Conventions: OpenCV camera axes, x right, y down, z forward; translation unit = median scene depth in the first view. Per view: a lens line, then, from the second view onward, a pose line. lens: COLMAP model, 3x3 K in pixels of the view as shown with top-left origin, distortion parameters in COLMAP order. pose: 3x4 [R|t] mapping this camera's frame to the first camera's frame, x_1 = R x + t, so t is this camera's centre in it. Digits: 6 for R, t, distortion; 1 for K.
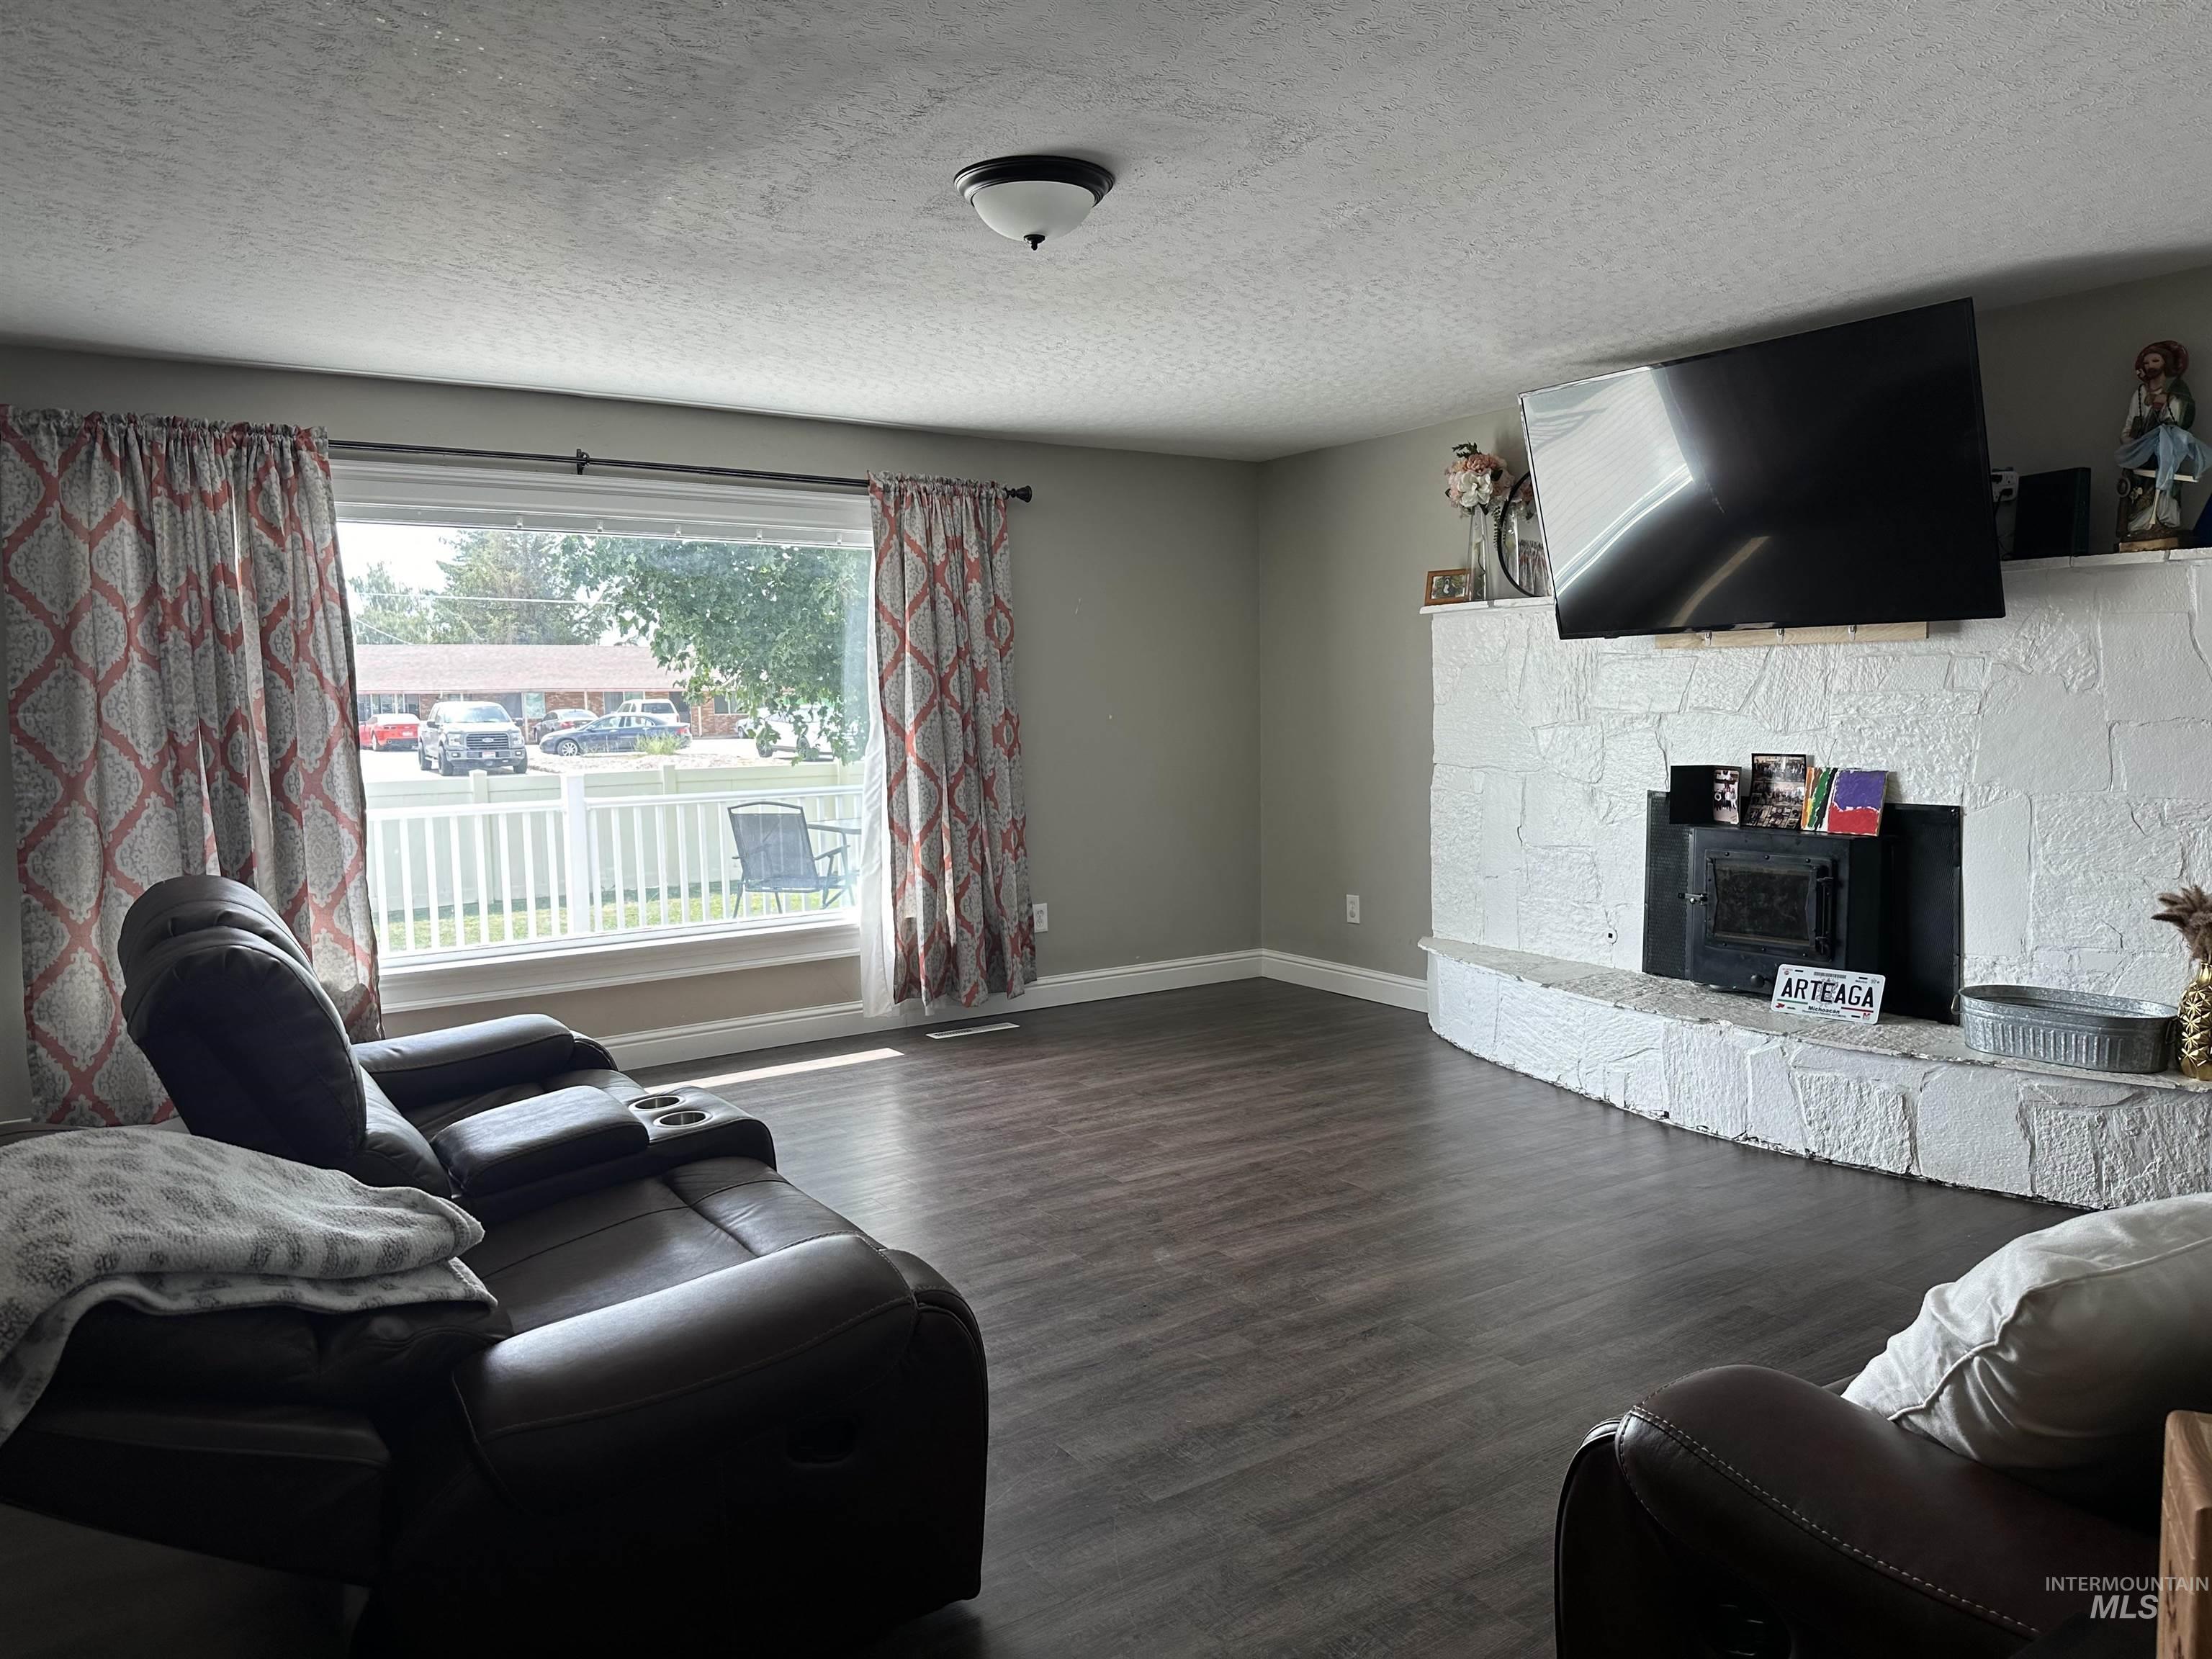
lens RADIAL K [[1546.6, 0, 1087.9], [0, 1546.6, 840.3], [0, 0, 1]] dist [0.040975, -0.045830]
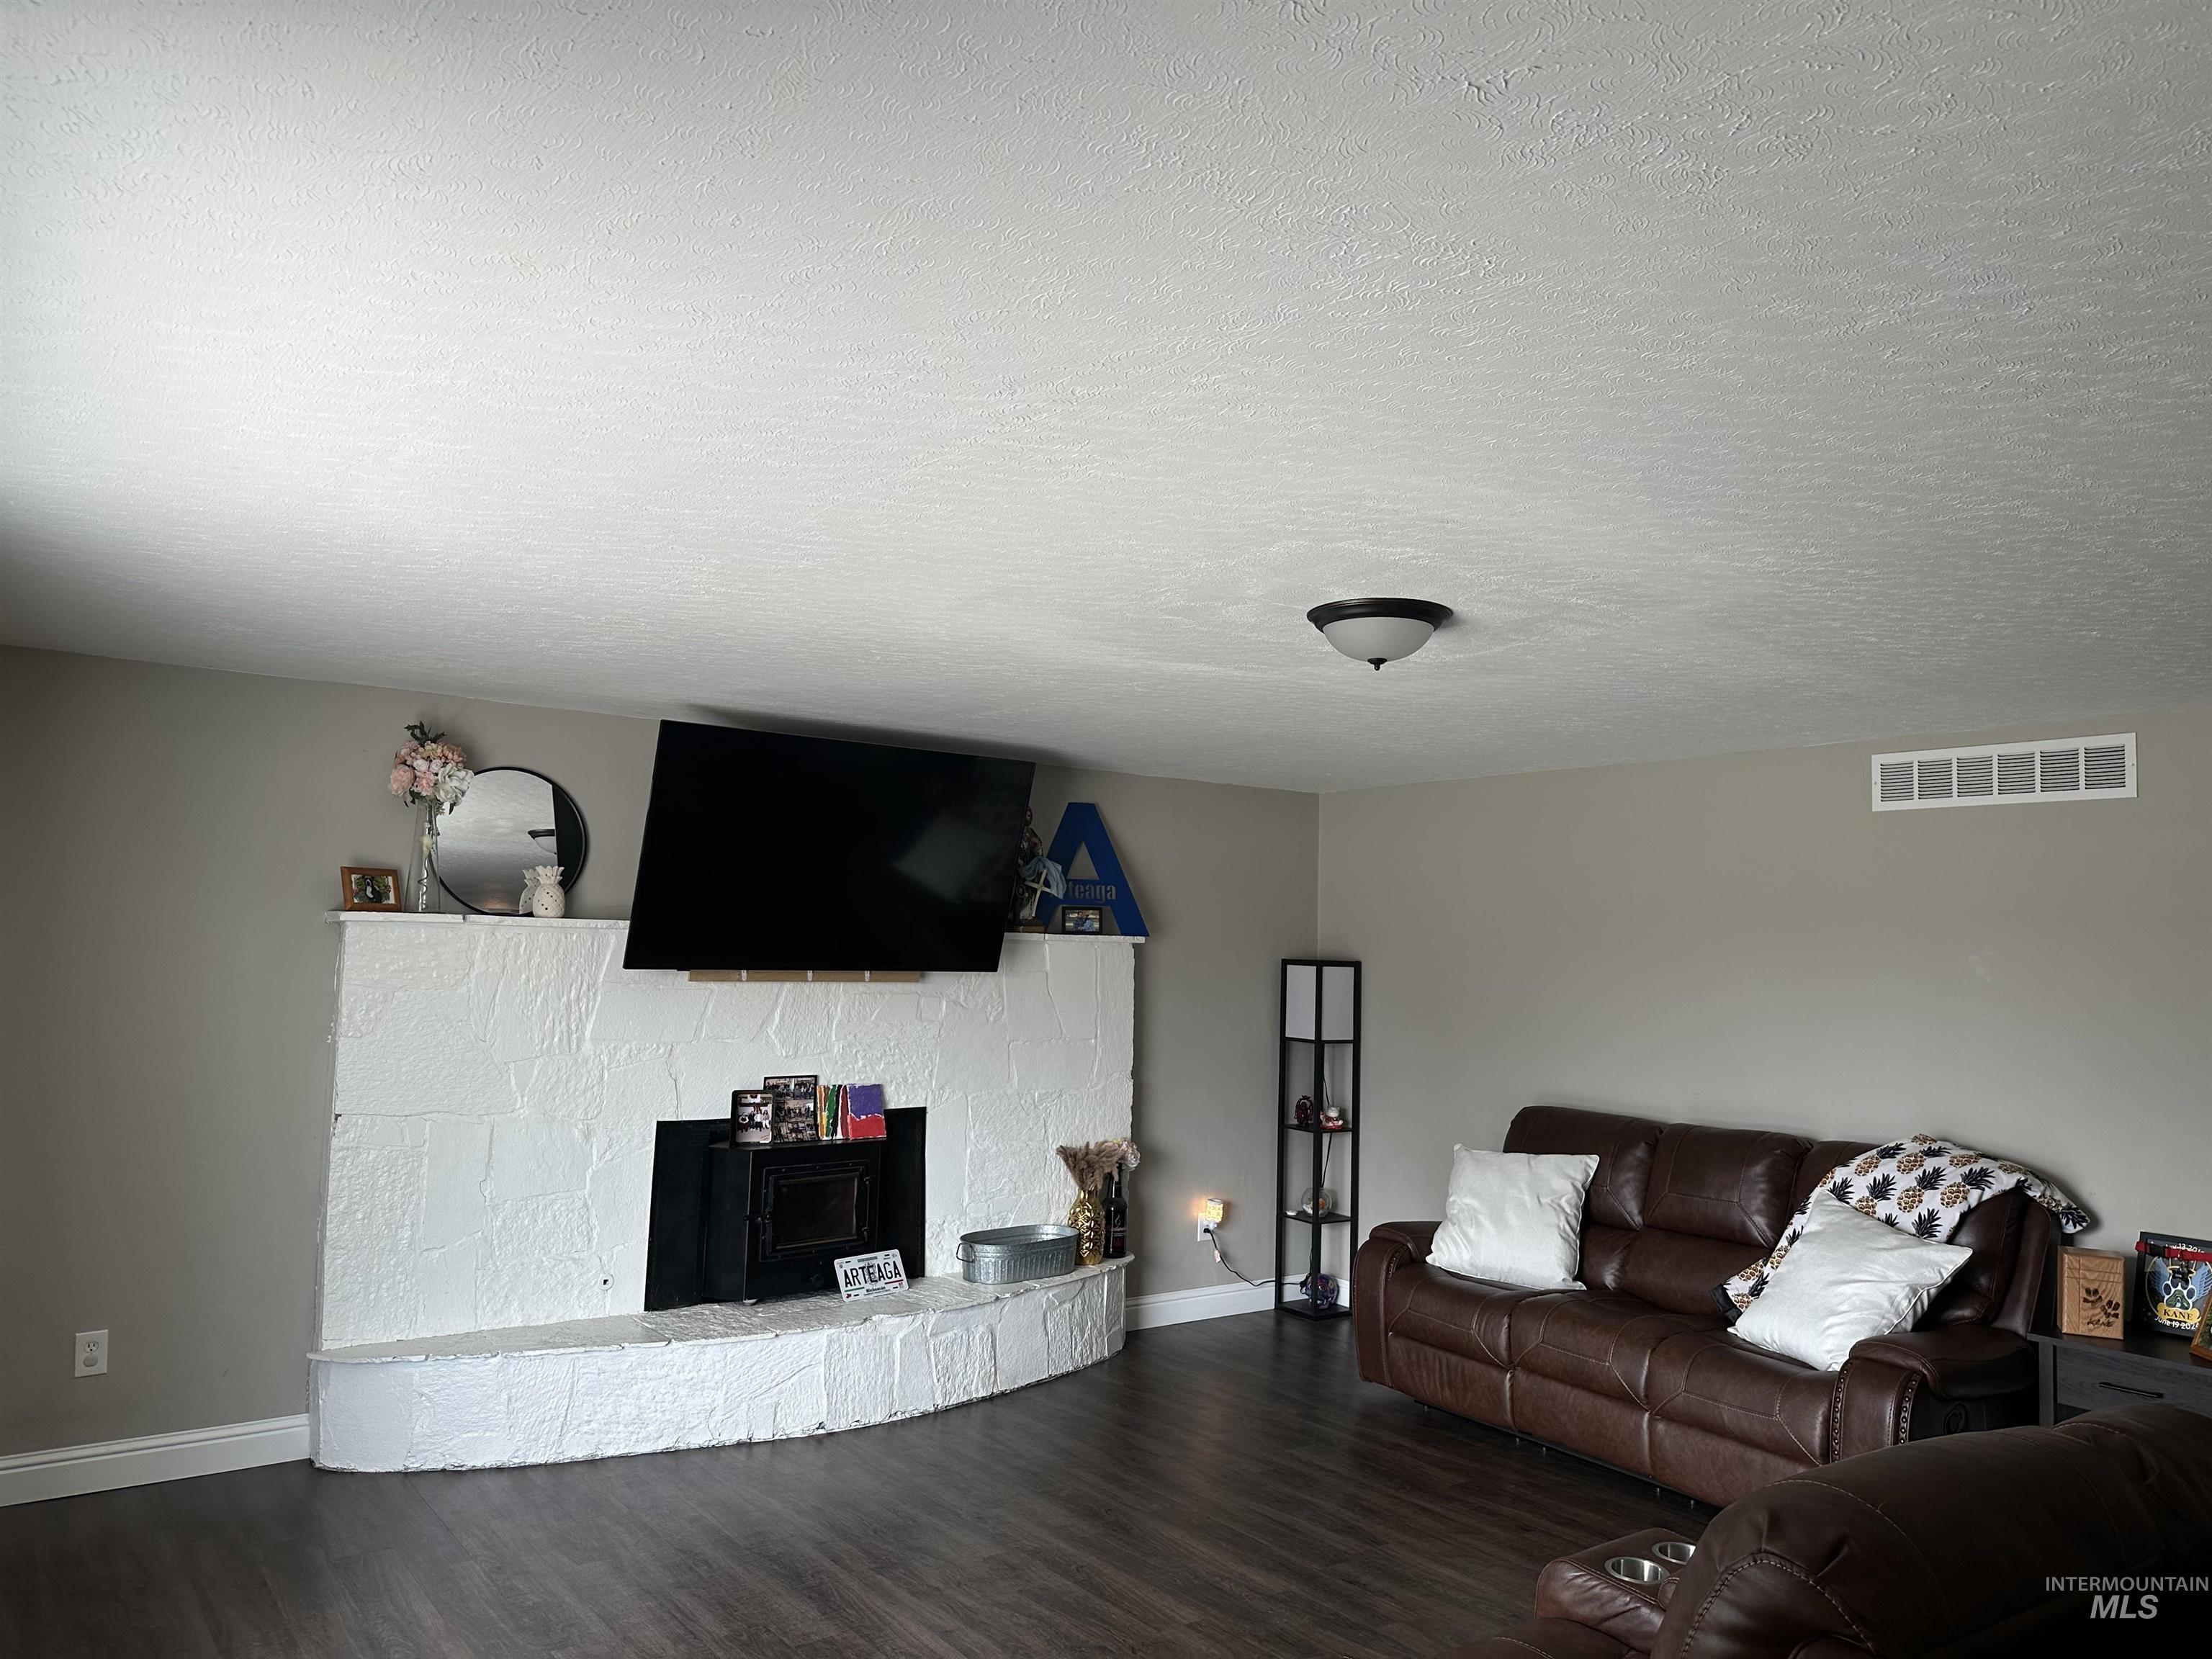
lens RADIAL K [[1546.6, 0, 1115.7], [0, 1546.6, 815.3], [0, 0, 1]] dist [0.040975, -0.045830]
pose [[-0.049216, 0.104478, 0.993309, -0.762926], [0.074484, 0.992128, -0.100663, -0.119066], [-0.996007, 0.069032, -0.056610, 0.854044]]
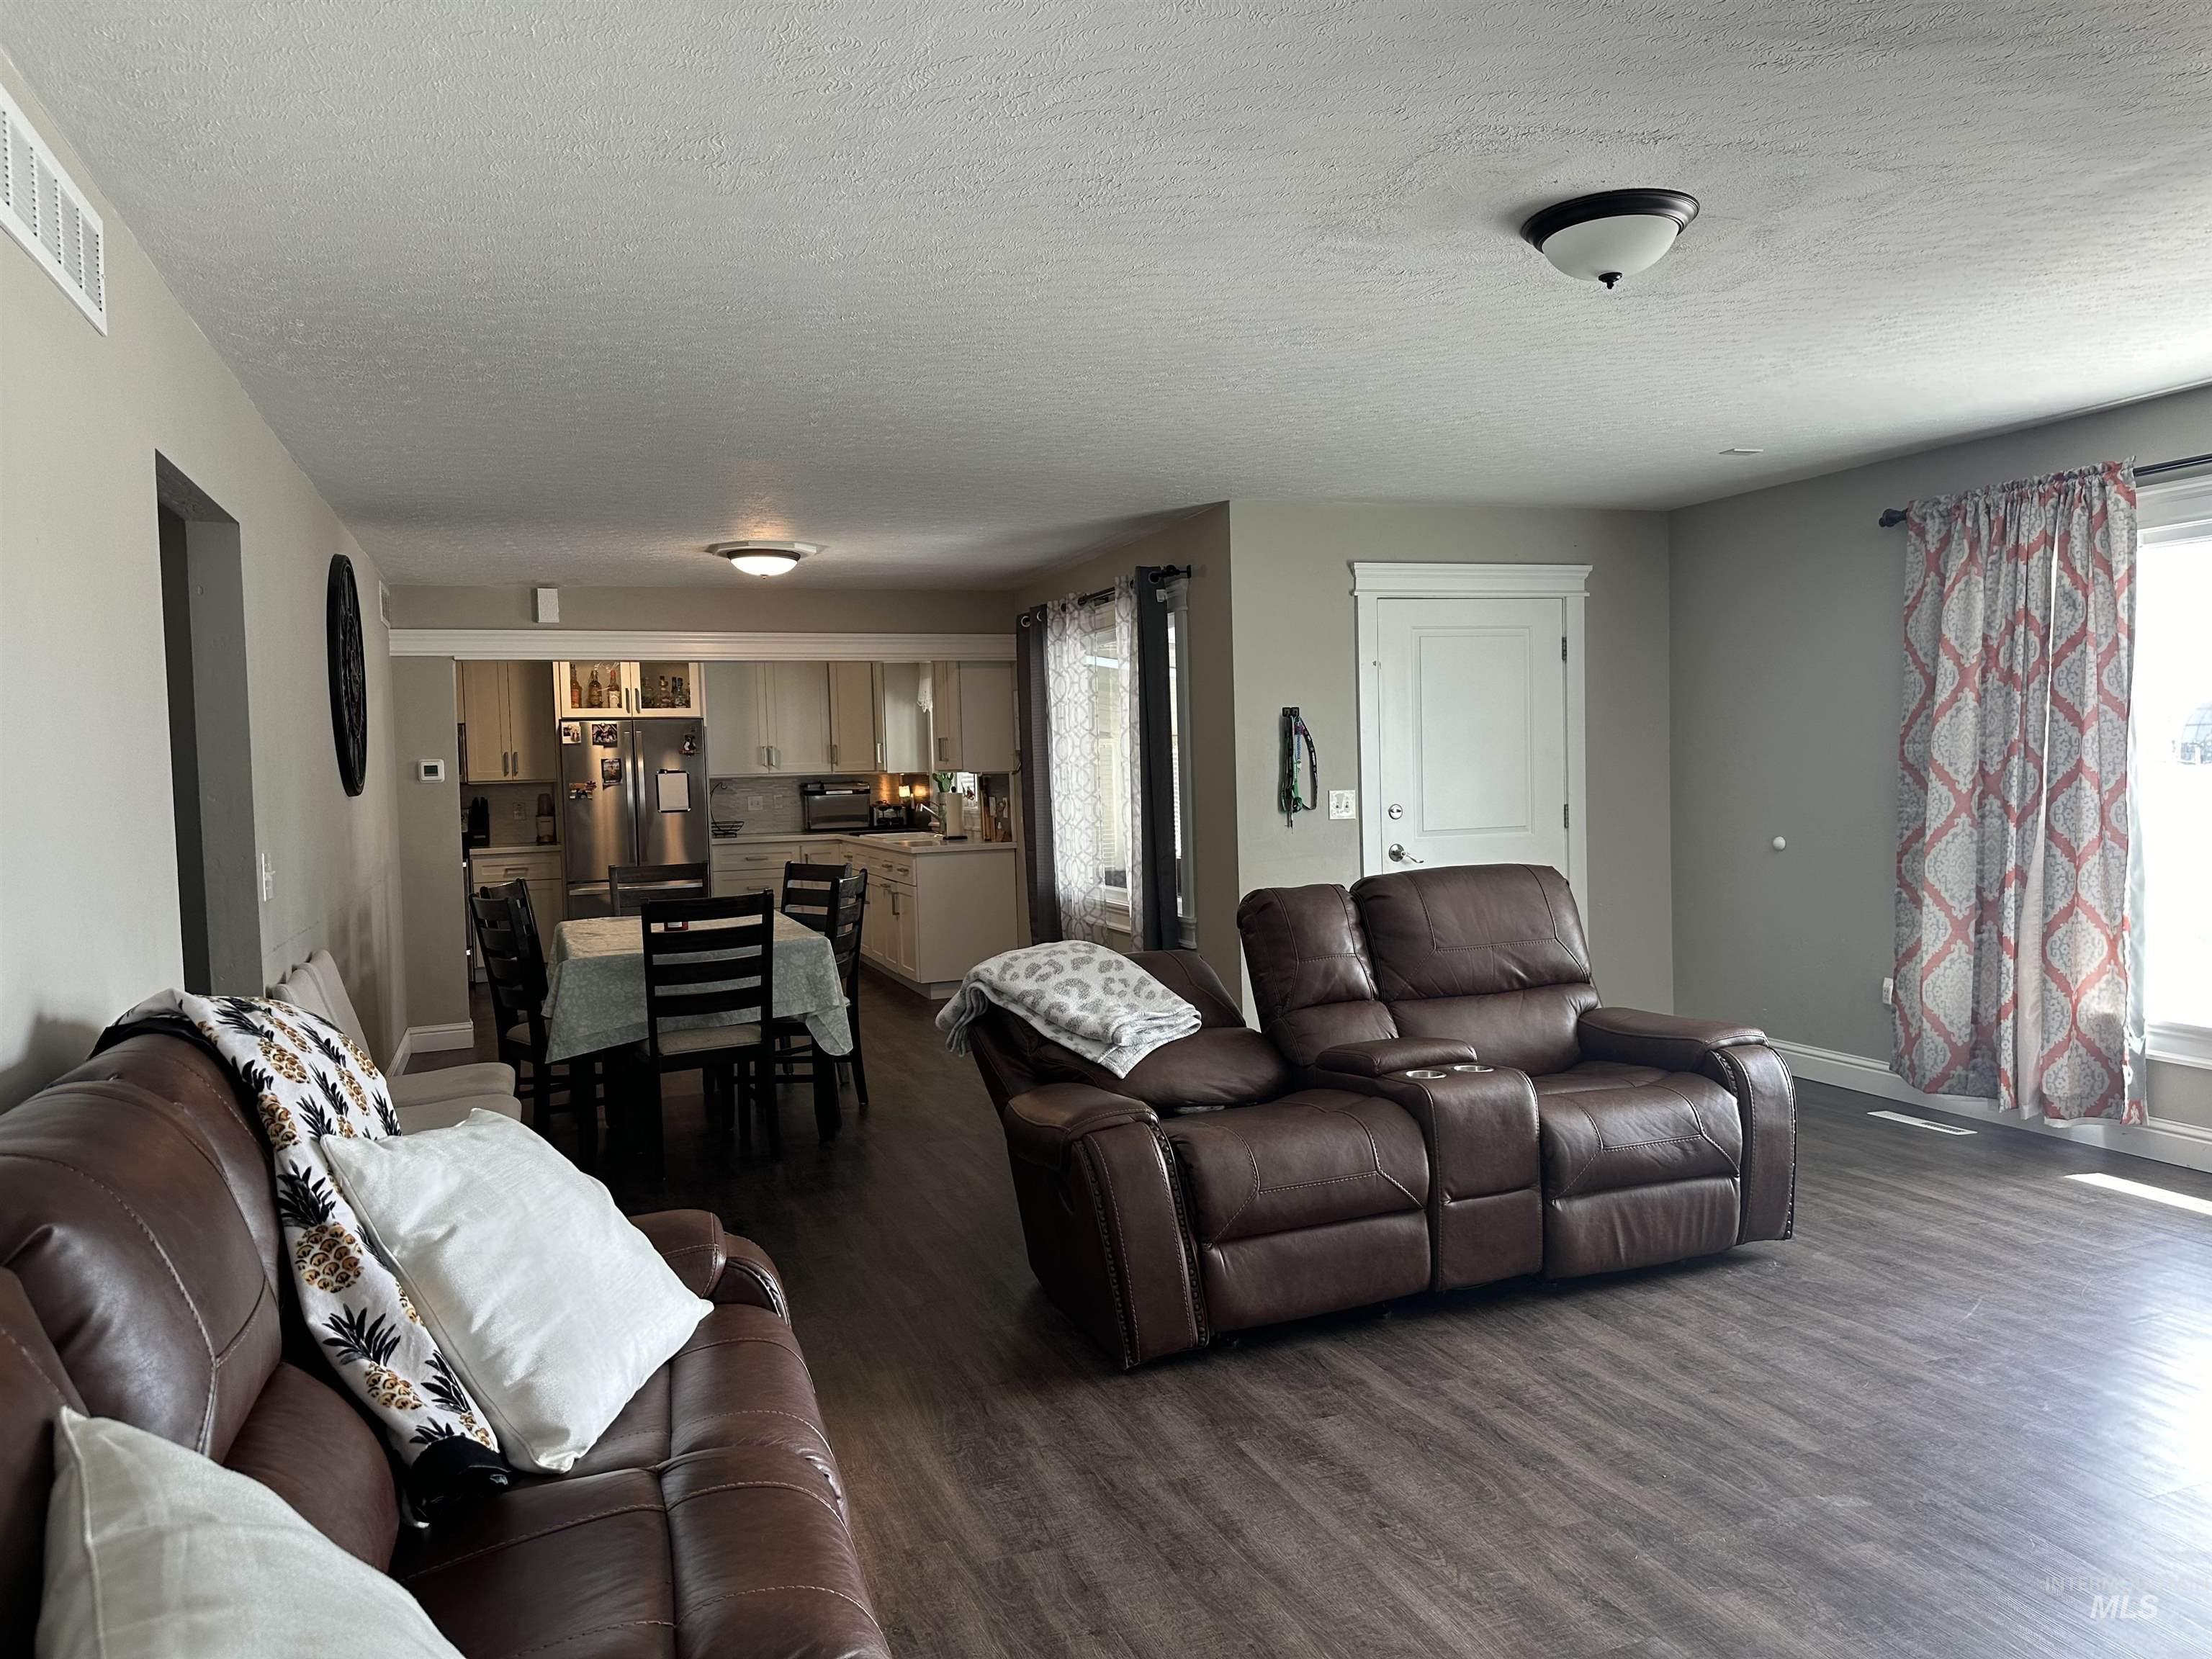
lens RADIAL K [[1546.6, 0, 1098.6], [0, 1546.6, 832.0], [0, 0, 1]] dist [0.040975, -0.045830]
pose [[-0.231947, 0.069488, -0.970243, 0.667692], [-0.064516, 0.994150, 0.086623, -0.075330], [0.970587, 0.082688, -0.226107, 0.635386]]
